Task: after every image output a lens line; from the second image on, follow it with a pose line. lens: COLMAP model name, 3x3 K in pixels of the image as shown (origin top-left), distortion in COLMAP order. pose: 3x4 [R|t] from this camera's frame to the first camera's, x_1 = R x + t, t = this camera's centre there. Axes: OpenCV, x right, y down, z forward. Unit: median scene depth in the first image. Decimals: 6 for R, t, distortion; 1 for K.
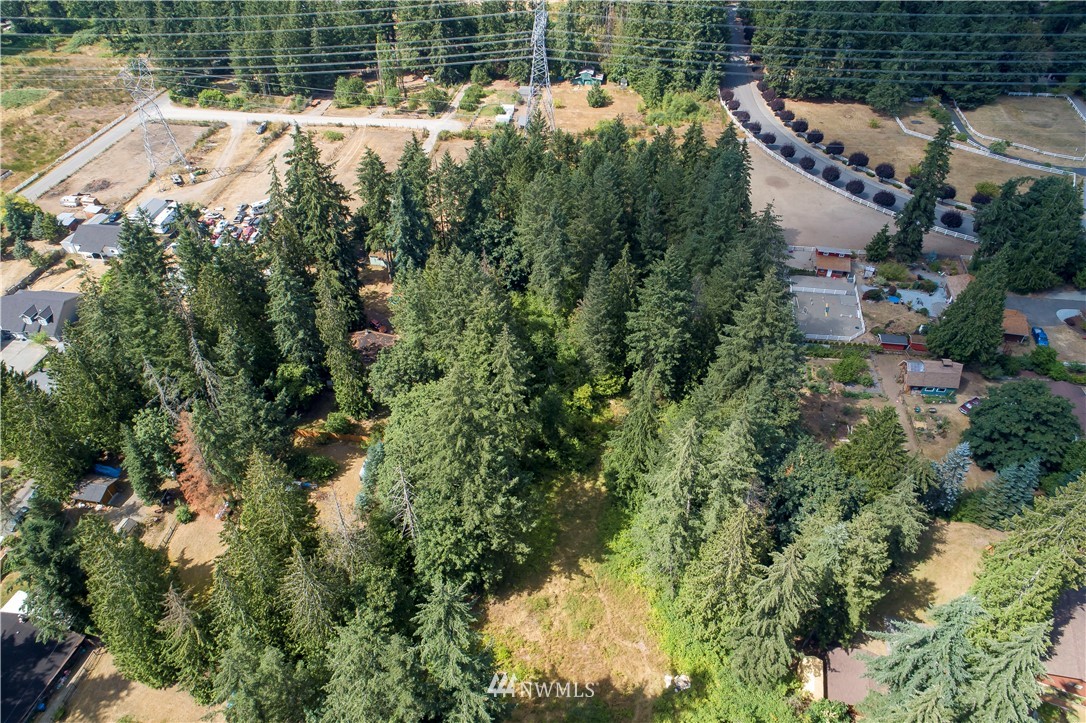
lens RADIAL K [[721.6, 0, 542.5], [0, 721.6, 362.9], [0, 0, 1]] dist [0.000534, 0.003975]
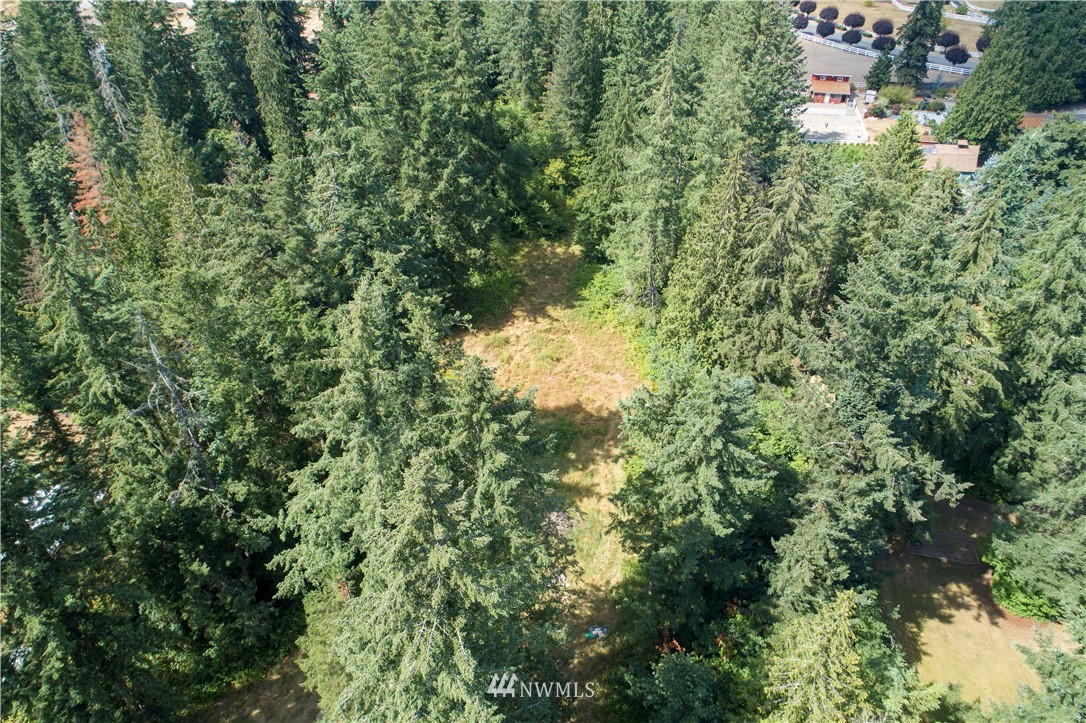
lens RADIAL K [[721.6, 0, 543.8], [0, 721.6, 363.4], [0, 0, 1]] dist [0.000534, 0.003975]
pose [[0.999930, -0.001862, 0.011661, 0.028061], [0.002316, 0.999234, -0.039074, 0.278622], [-0.011579, 0.039099, 0.999168, 0.110382]]
